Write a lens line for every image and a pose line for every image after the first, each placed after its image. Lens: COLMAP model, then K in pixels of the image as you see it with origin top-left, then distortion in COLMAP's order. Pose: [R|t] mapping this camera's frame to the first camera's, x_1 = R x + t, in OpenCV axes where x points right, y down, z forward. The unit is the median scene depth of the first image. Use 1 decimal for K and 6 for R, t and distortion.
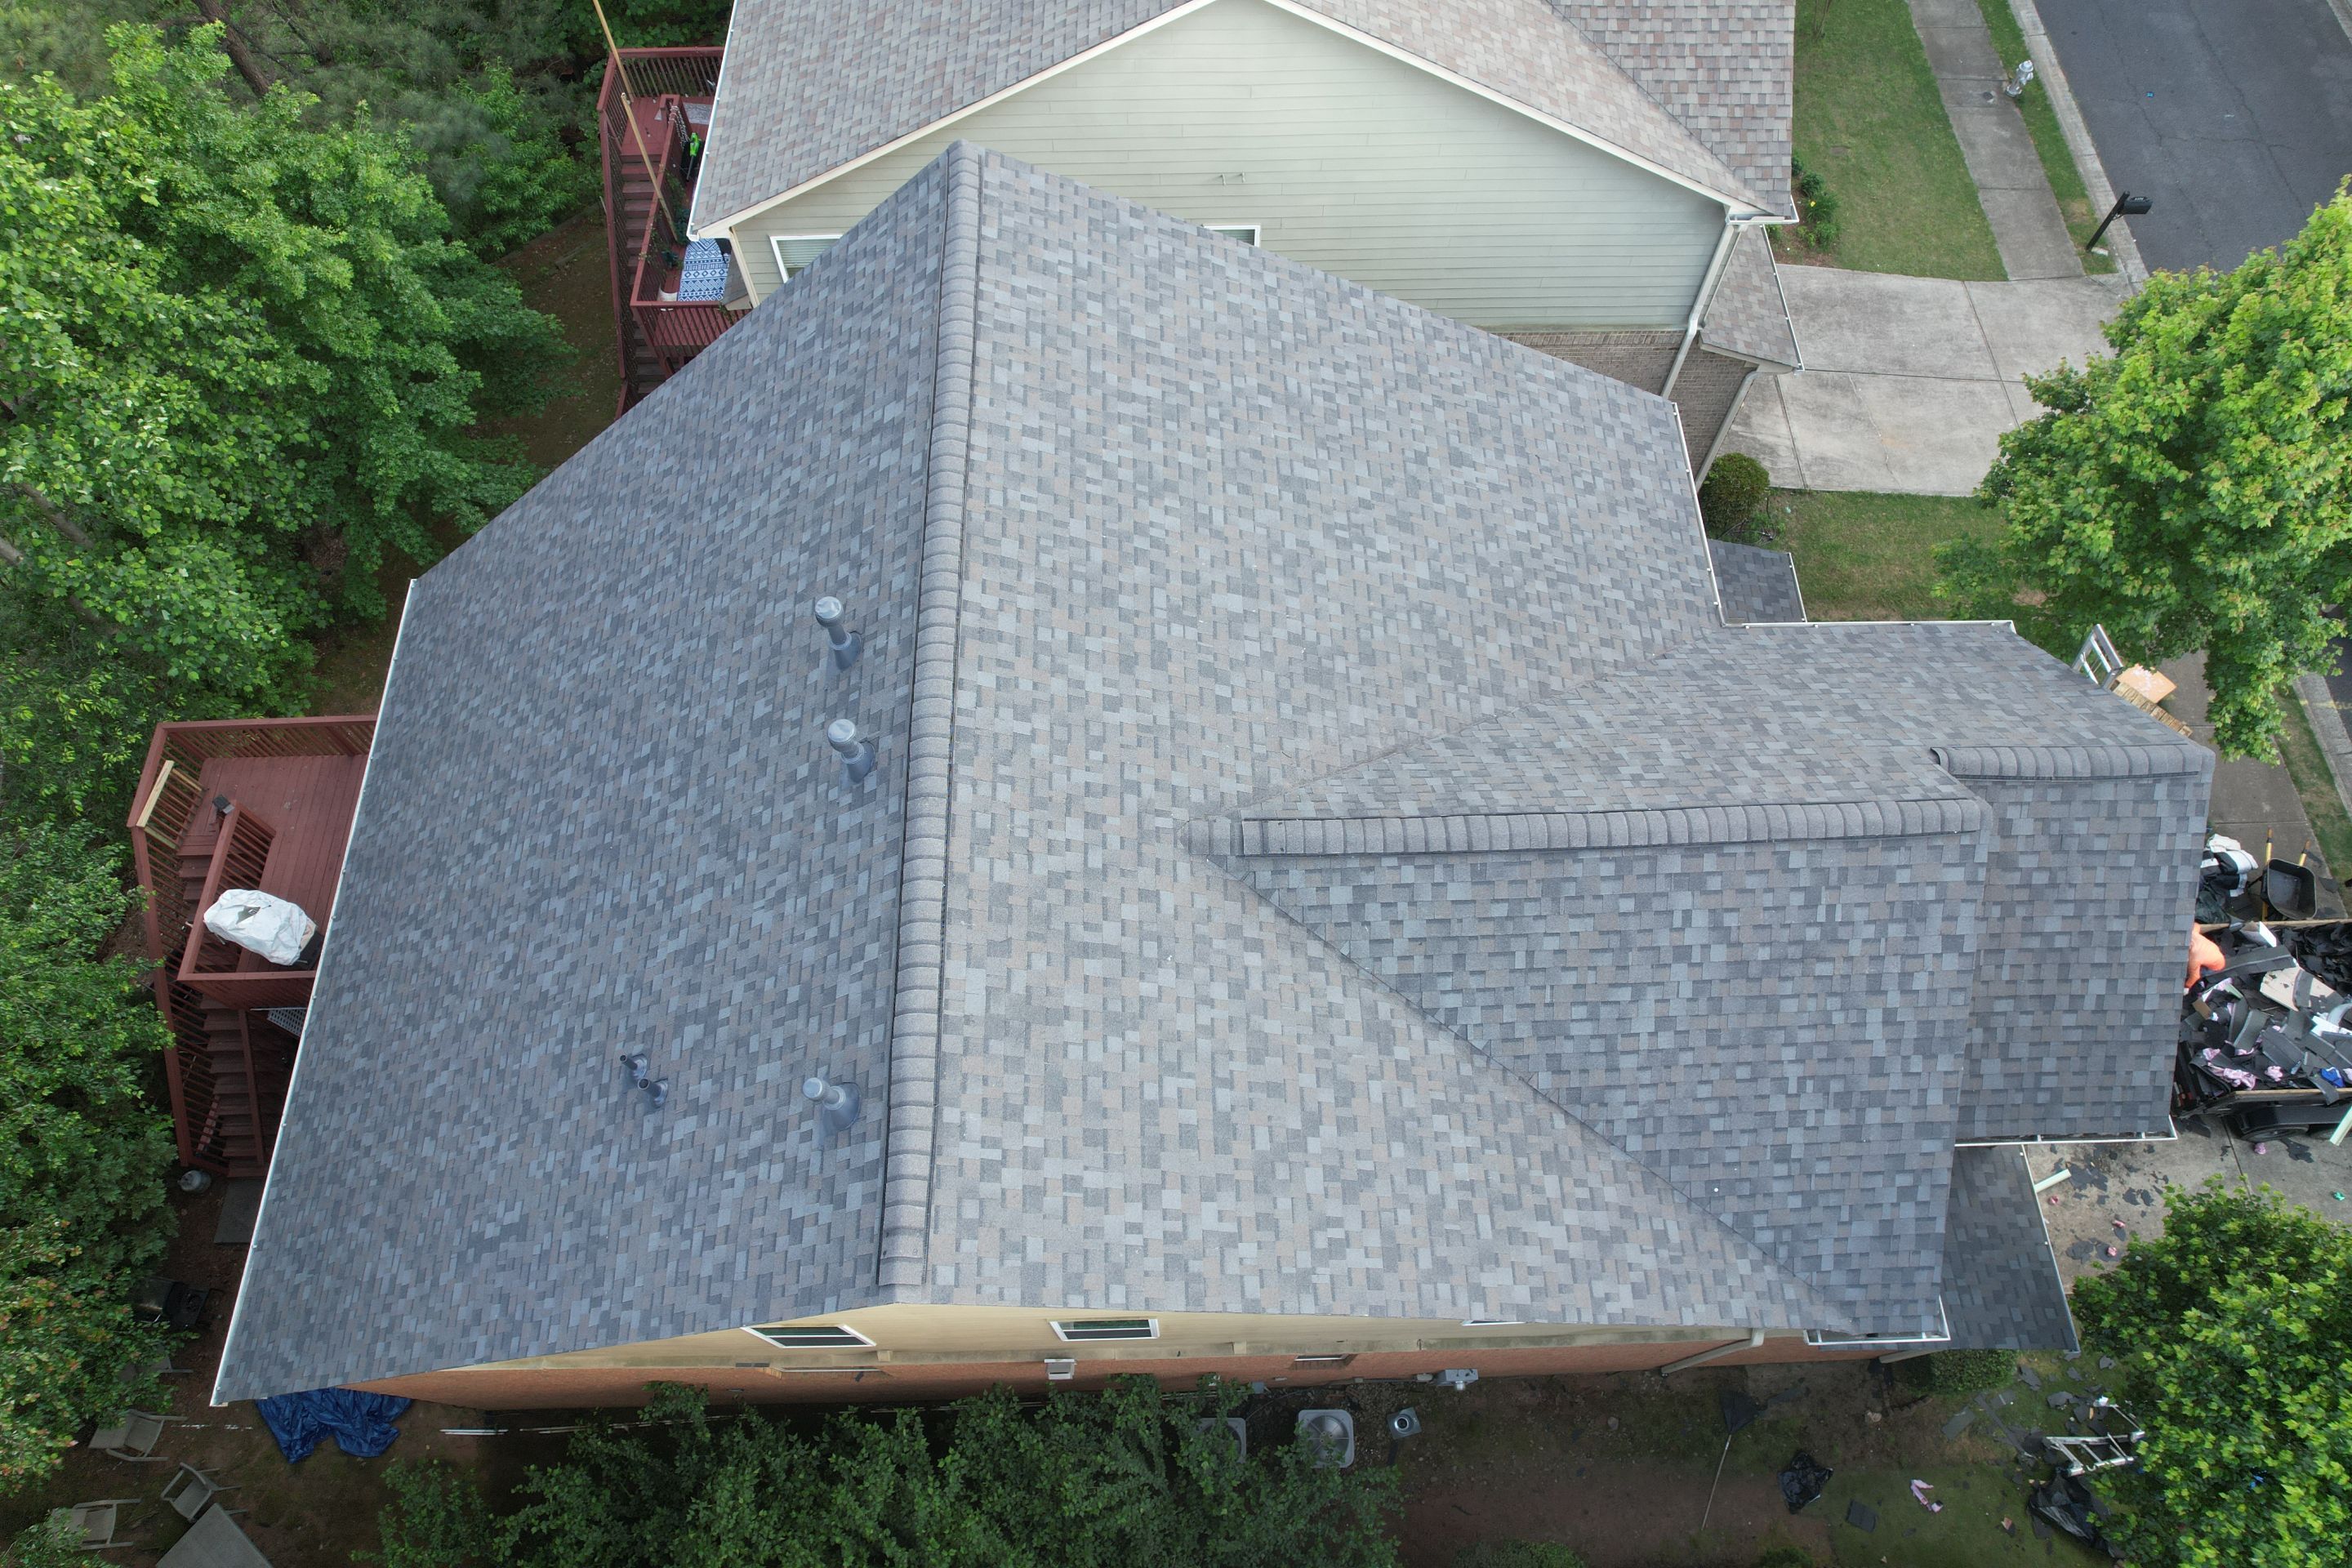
lens RADIAL K [[1508.4, 0, 1176.8], [0, 1508.4, 784.2], [0, 0, 1]] dist [-0.081827, 0.075866]
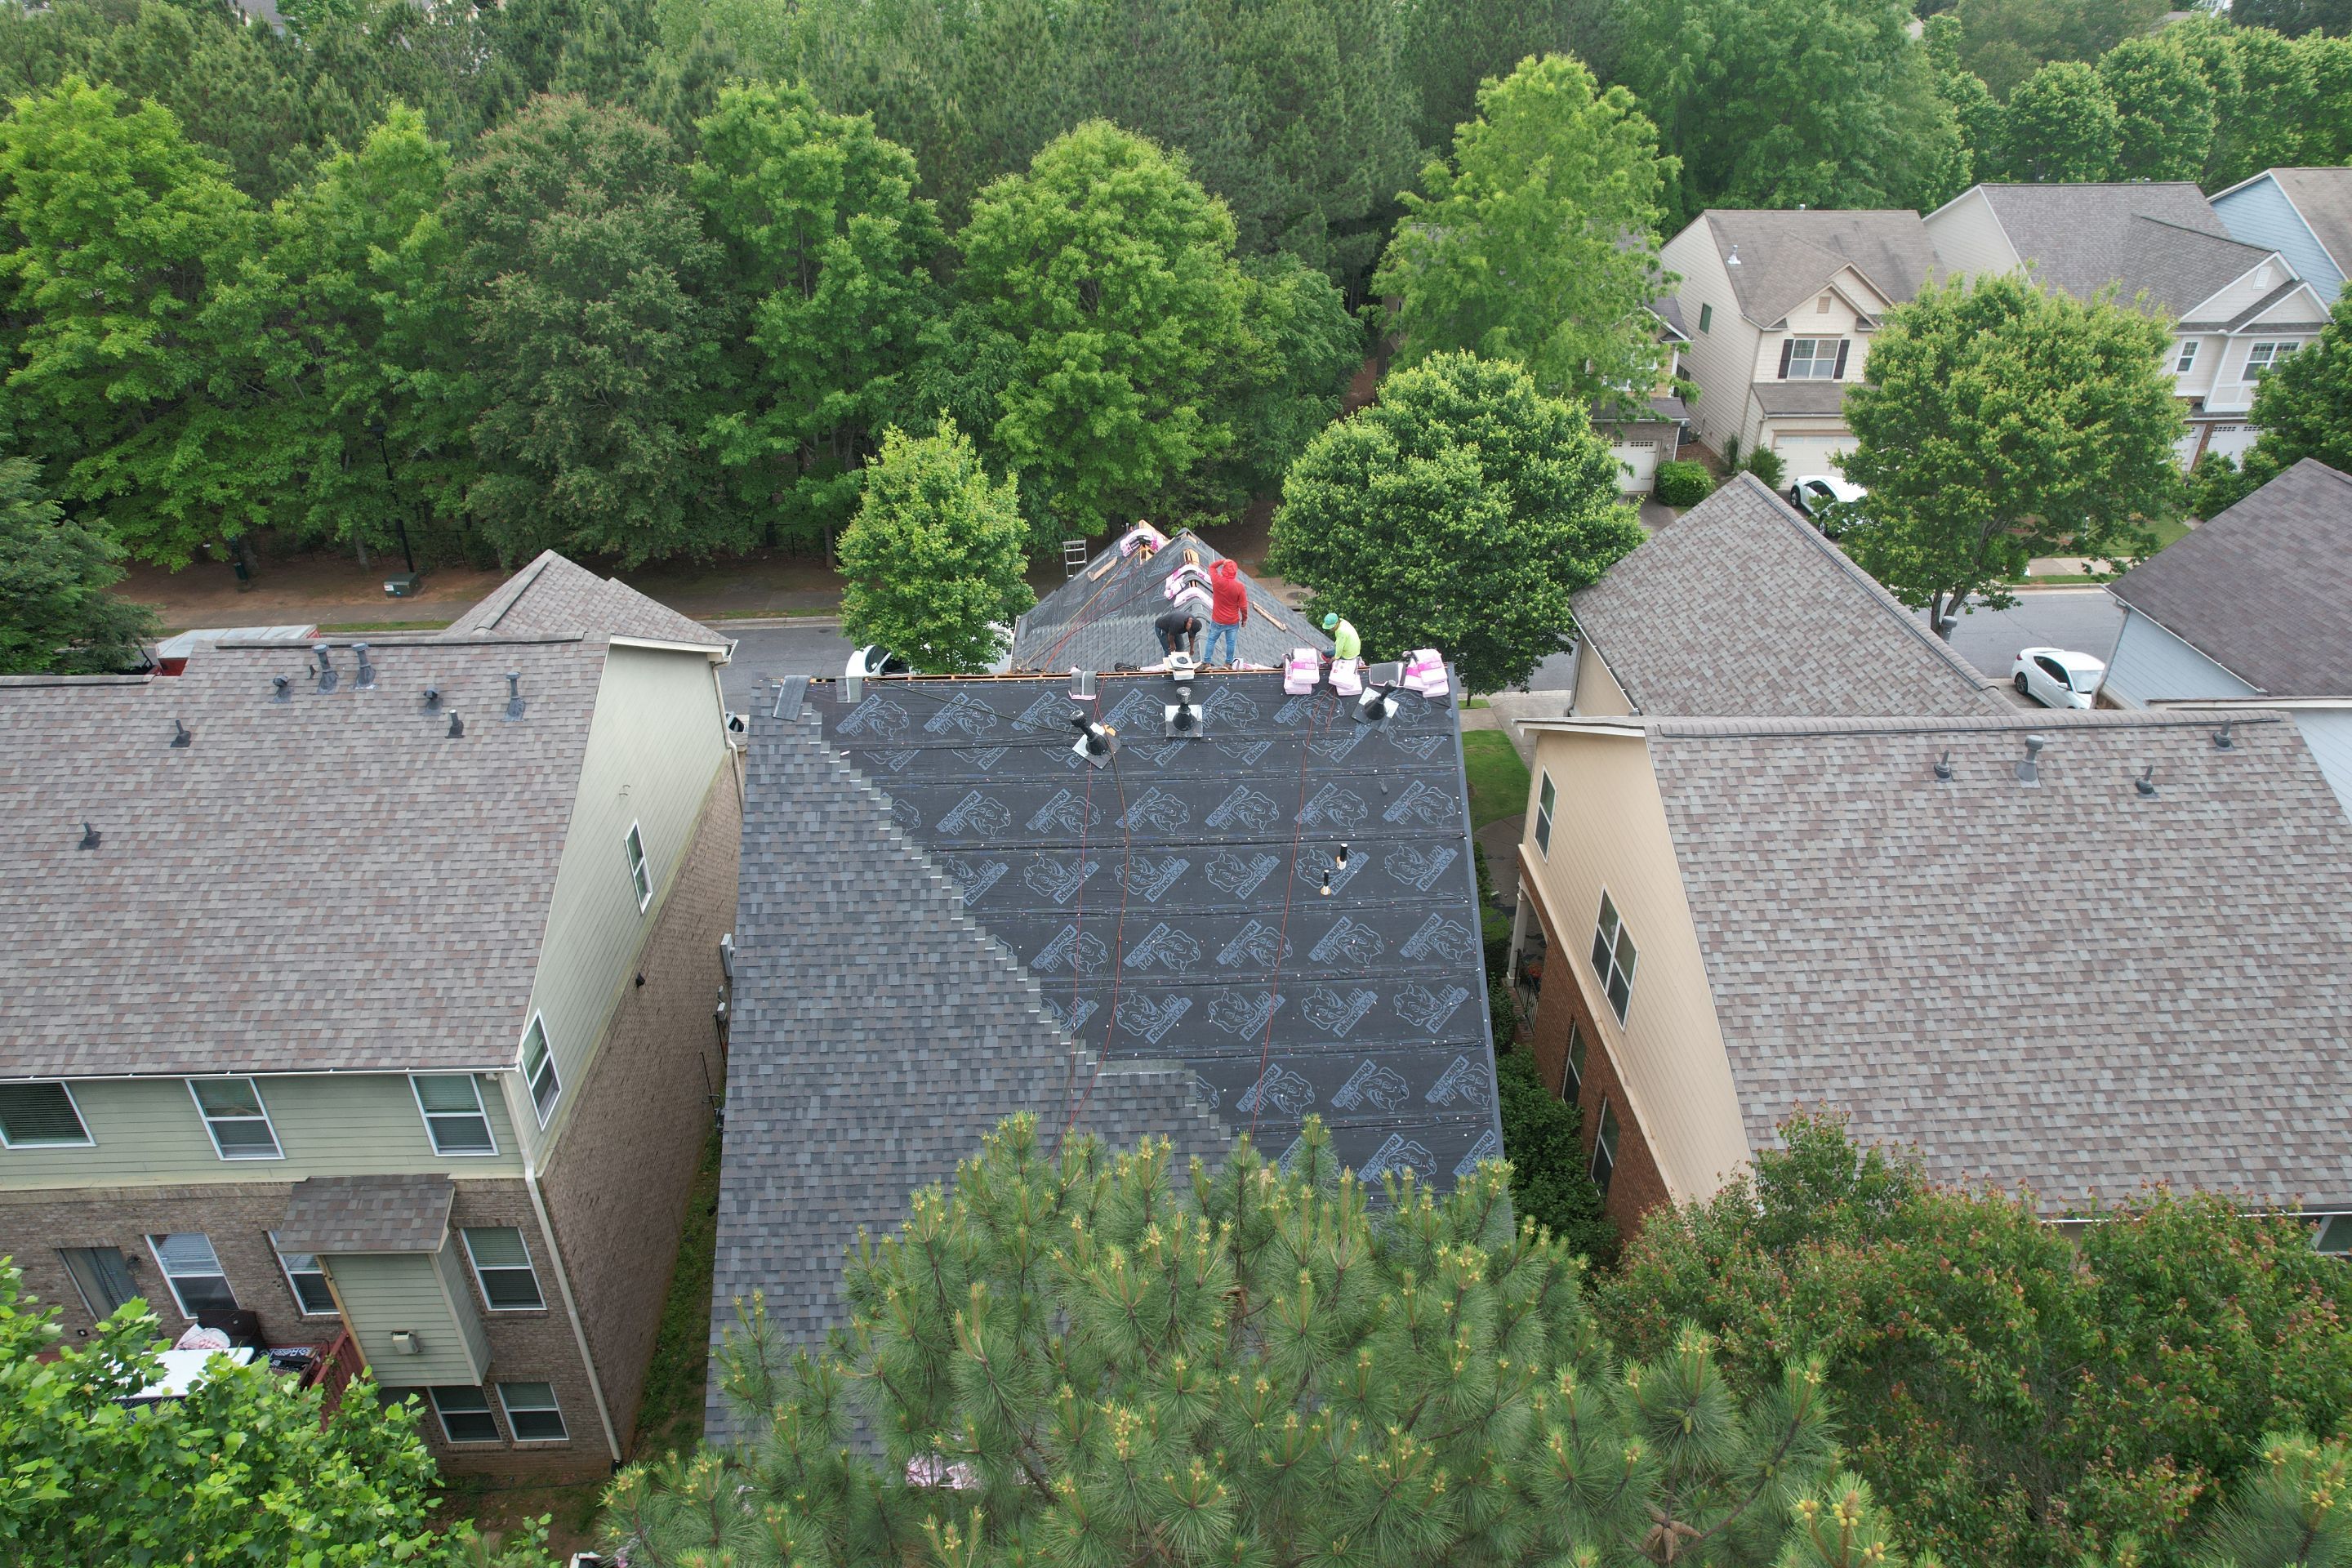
lens RADIAL K [[1508.4, 0, 1179.1], [0, 1508.4, 782.7], [0, 0, 1]] dist [-0.081827, 0.075866]
pose [[-0.020113, -0.494727, 0.868816, -1.473098], [0.896725, 0.375359, 0.234498, -0.335602], [-0.442130, 0.783806, 0.436085, 0.189768]]
